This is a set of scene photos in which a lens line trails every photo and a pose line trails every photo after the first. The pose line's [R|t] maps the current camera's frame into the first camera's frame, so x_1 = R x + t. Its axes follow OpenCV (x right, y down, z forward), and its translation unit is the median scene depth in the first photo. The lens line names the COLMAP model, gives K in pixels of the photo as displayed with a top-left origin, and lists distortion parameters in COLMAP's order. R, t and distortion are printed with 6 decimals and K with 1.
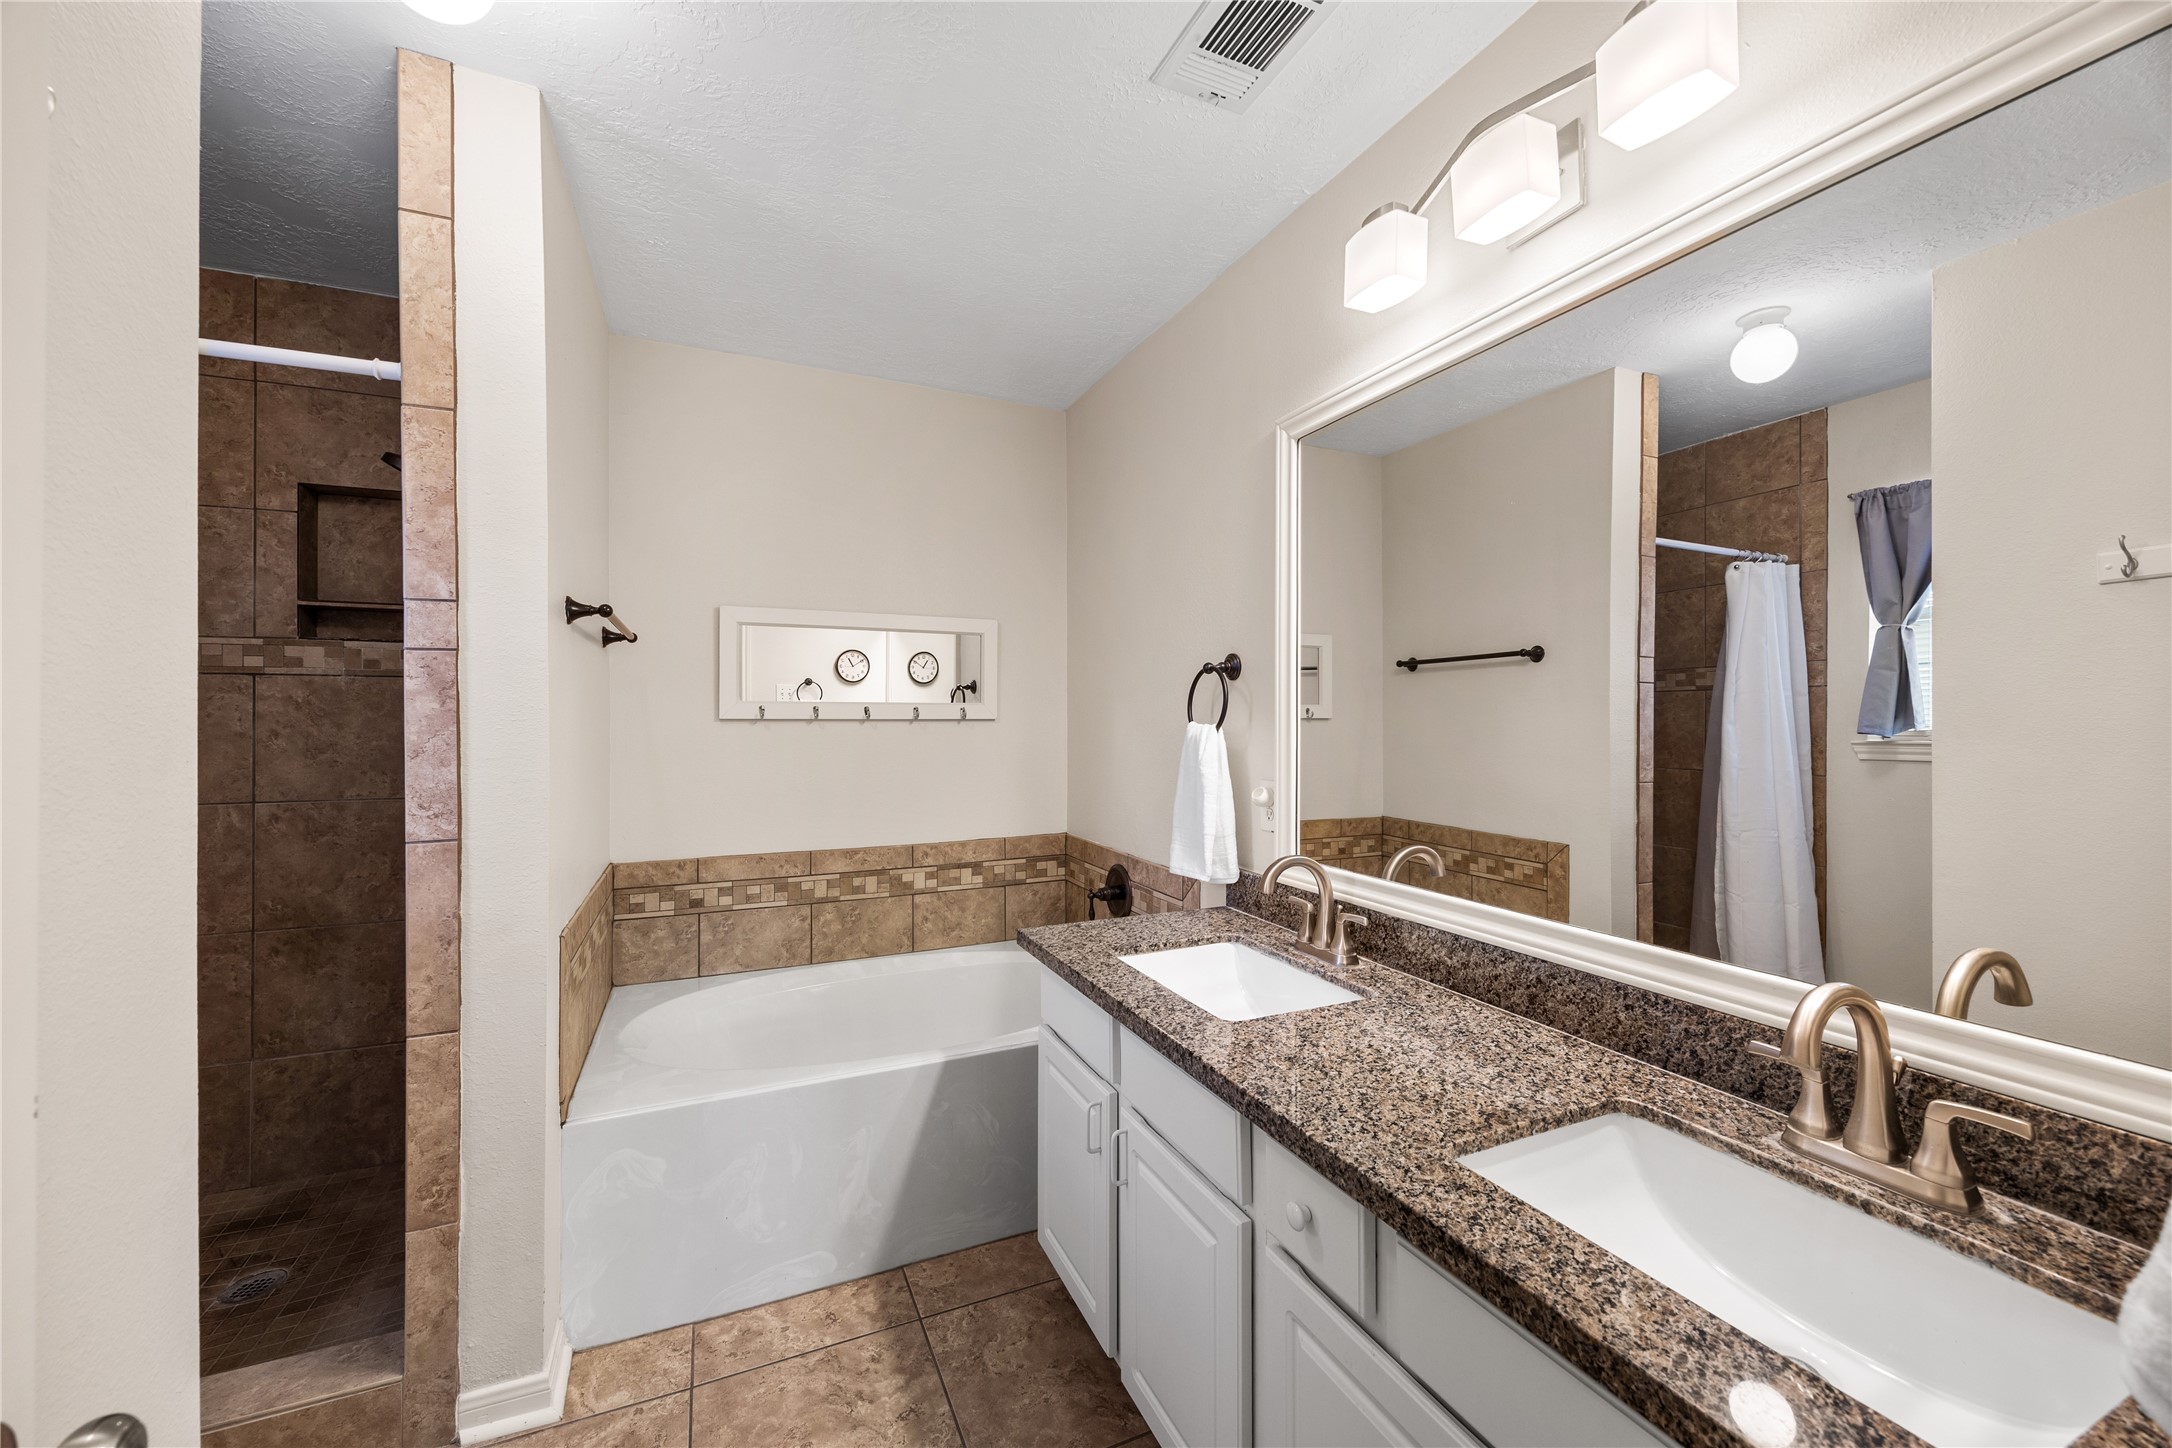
lens RADIAL K [[841.5, 0, 1075.6], [0, 841.5, 718.0], [0, 0, 1]] dist [-0.003437, 0.000361]
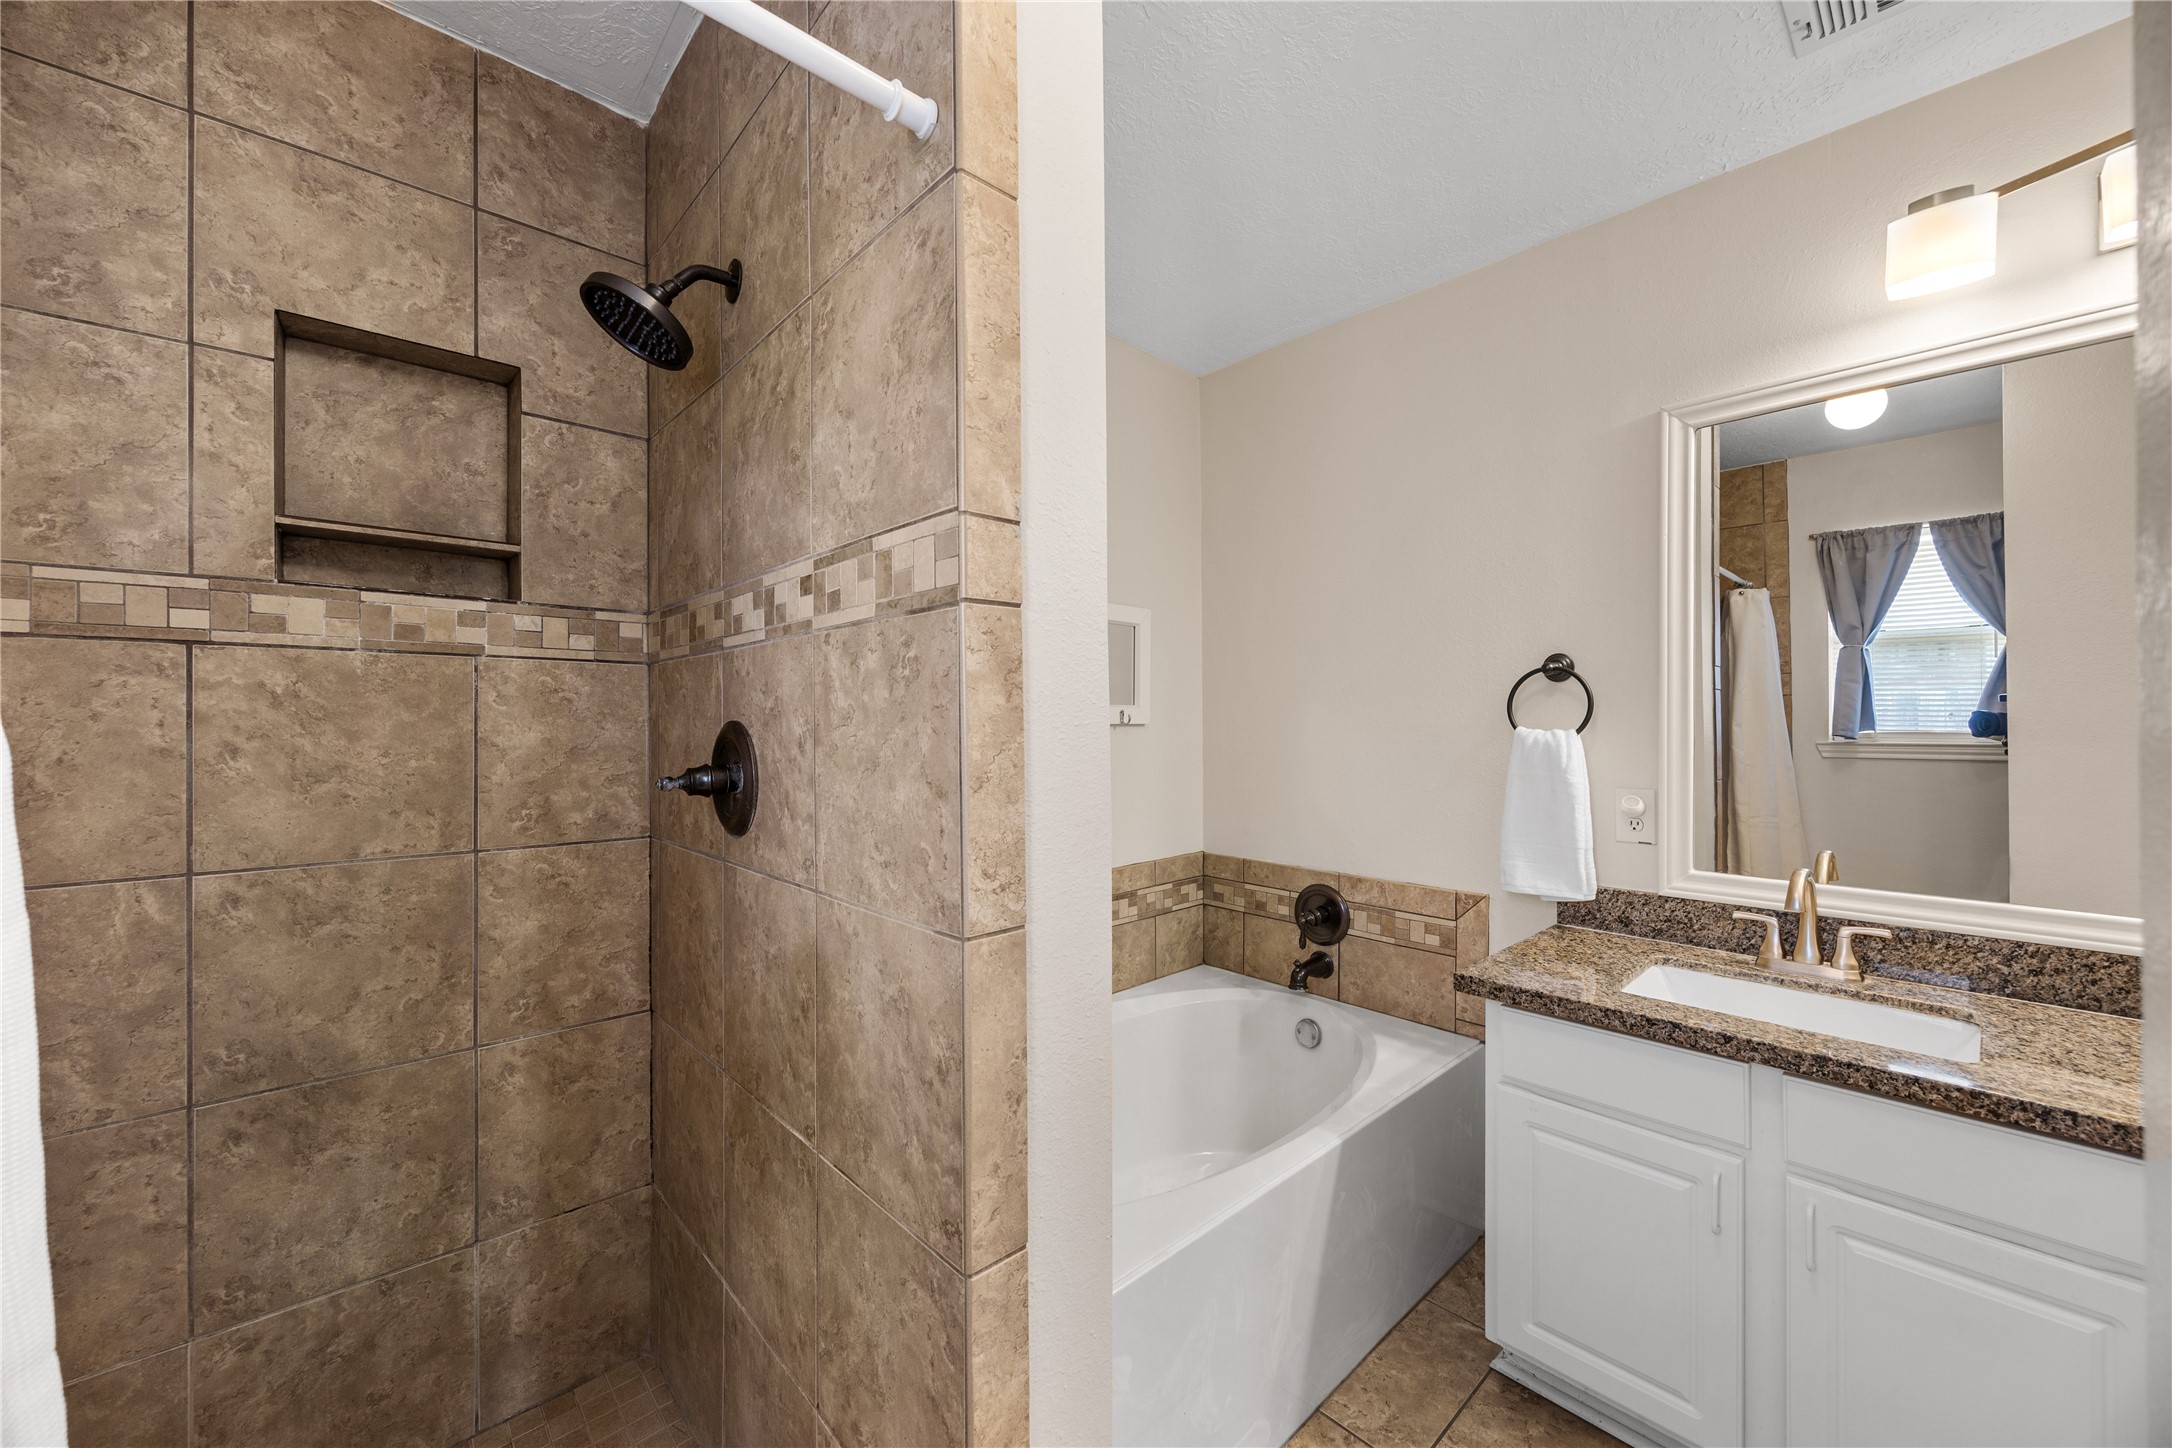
lens RADIAL K [[841.5, 0, 1090.7], [0, 841.5, 725.3], [0, 0, 1]] dist [-0.003437, 0.000361]
pose [[0.945493, -0.001081, 0.325641, -0.590041], [0.000071, 0.999995, 0.003114, 0.000646], [-0.325643, -0.002921, 0.945488, 0.280762]]
